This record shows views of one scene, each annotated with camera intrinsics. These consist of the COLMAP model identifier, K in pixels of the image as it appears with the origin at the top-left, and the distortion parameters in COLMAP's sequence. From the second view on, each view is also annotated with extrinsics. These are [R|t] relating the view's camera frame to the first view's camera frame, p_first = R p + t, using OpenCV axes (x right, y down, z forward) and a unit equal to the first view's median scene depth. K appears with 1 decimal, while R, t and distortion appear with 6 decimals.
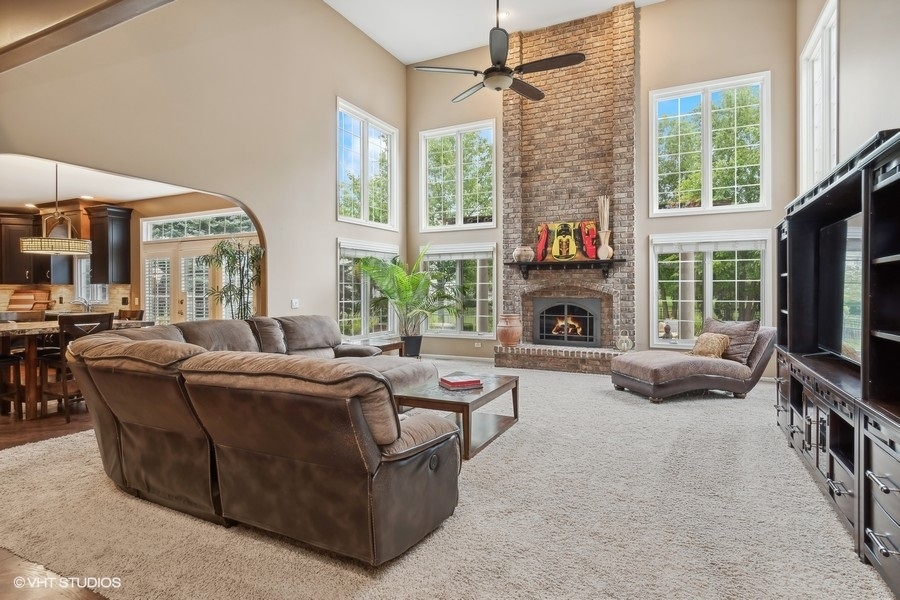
lens RADIAL K [[489.5, 0, 448.8], [0, 489.5, 292.9], [0, 0, 1]] dist [0.005266, 0.002358]
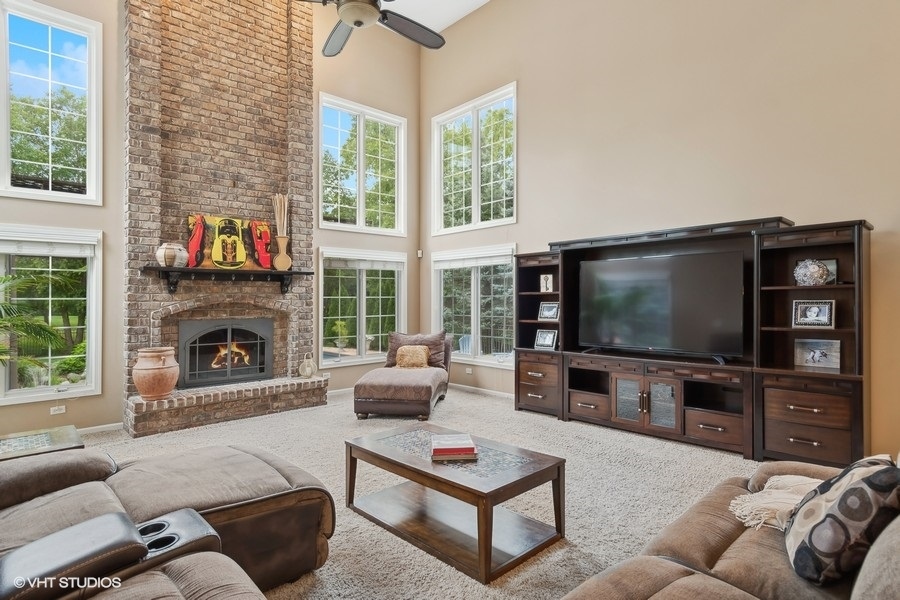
lens RADIAL K [[489.5, 0, 450.2], [0, 489.5, 299.1], [0, 0, 1]] dist [0.005266, 0.002358]
pose [[0.336703, -0.000427, 0.941611, -0.353872], [0.015689, 0.999864, -0.005157, -0.010940], [-0.941480, 0.016509, 0.336664, 0.436222]]
